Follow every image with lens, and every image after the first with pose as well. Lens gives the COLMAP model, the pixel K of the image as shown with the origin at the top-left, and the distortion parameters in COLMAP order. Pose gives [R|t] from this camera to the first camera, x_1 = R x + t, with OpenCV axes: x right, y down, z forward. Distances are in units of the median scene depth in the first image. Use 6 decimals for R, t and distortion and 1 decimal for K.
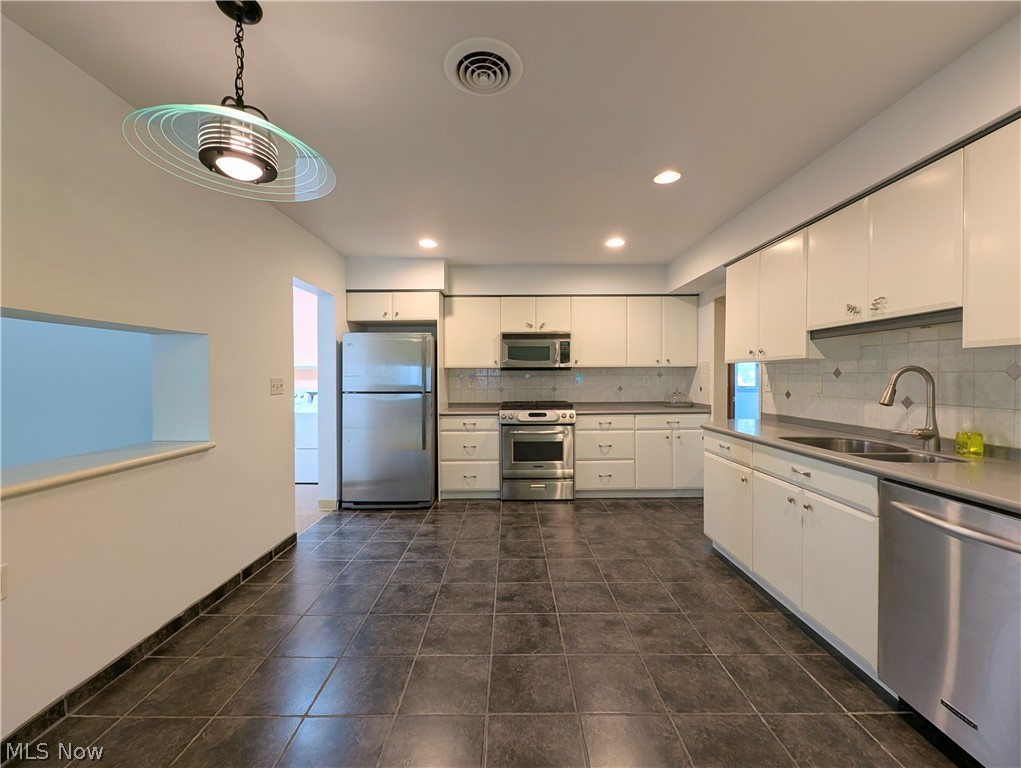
lens RADIAL K [[420.4, 0, 511.0], [0, 420.4, 380.9], [0, 0, 1]] dist [0.001028, -0.000888]
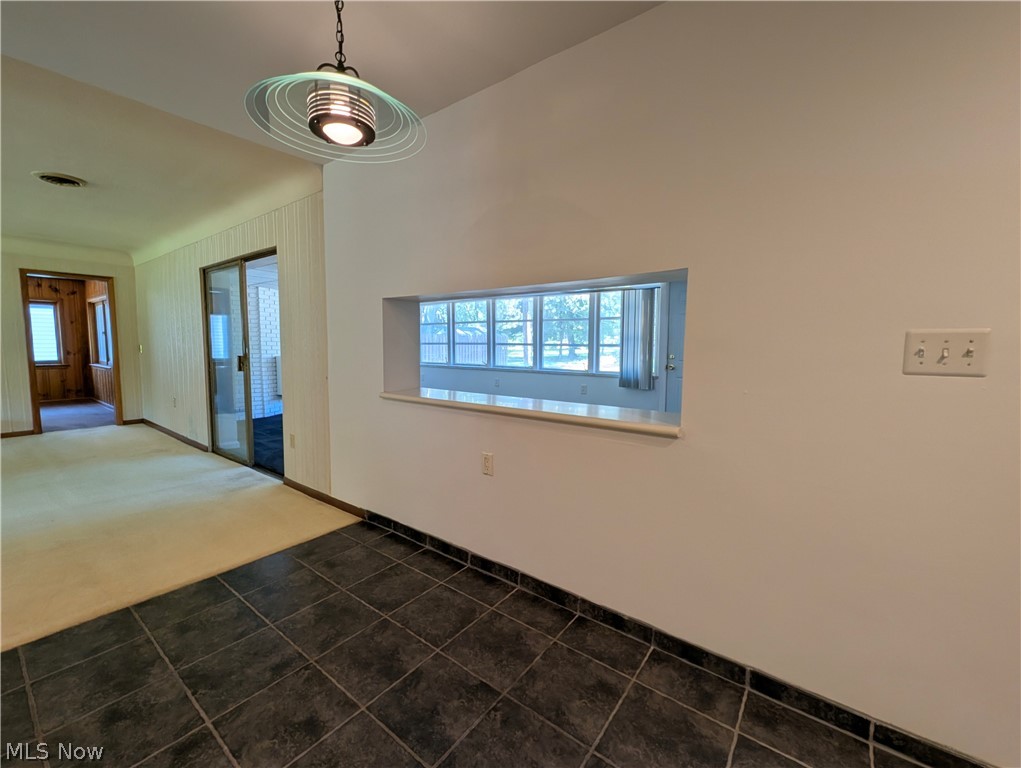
lens RADIAL K [[420.4, 0, 511.0], [0, 420.4, 380.9], [0, 0, 1]] dist [0.001028, -0.000888]
pose [[-0.605390, 0.070826, -0.792771, -0.007349], [-0.010133, 0.995266, 0.096655, 0.003534], [0.795864, 0.066547, -0.601807, 0.766767]]
